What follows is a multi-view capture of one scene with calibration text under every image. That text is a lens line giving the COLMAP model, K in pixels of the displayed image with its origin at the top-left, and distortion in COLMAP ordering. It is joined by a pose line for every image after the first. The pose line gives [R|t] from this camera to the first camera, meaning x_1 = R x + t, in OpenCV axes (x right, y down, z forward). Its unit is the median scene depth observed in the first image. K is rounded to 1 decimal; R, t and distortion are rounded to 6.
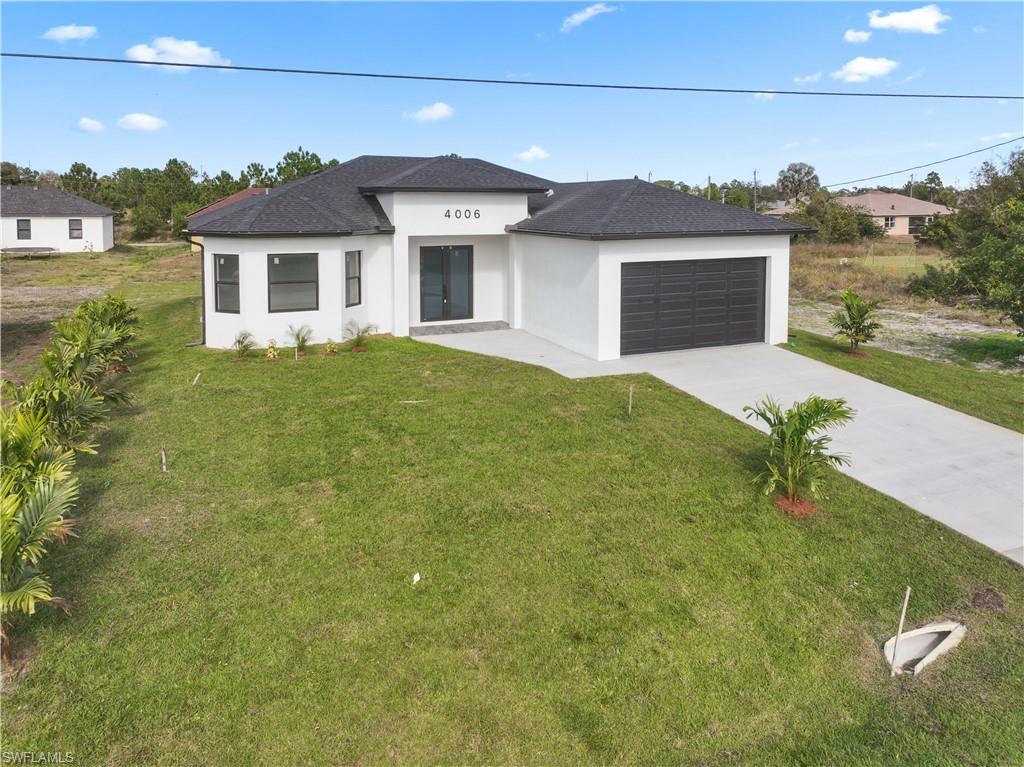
lens RADIAL K [[705.0, 0, 510.8], [0, 705.0, 367.1], [0, 0, 1]] dist [0.051084, -0.025951]
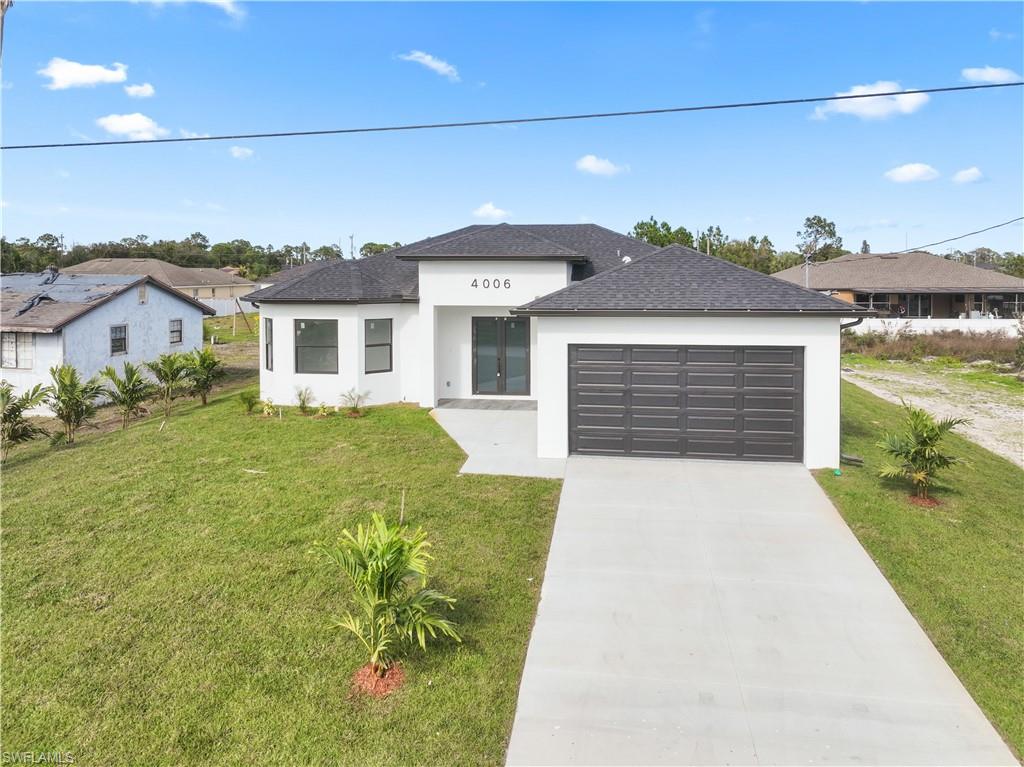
lens RADIAL K [[710.2, 0, 509.6], [0, 710.2, 413.0], [0, 0, 1]] dist [0.035400, -0.019542]
pose [[0.858201, 0.100635, -0.503352, 0.460912], [-0.115763, 0.993276, 0.001212, -0.052226], [0.500090, 0.057230, 0.864081, 0.215833]]
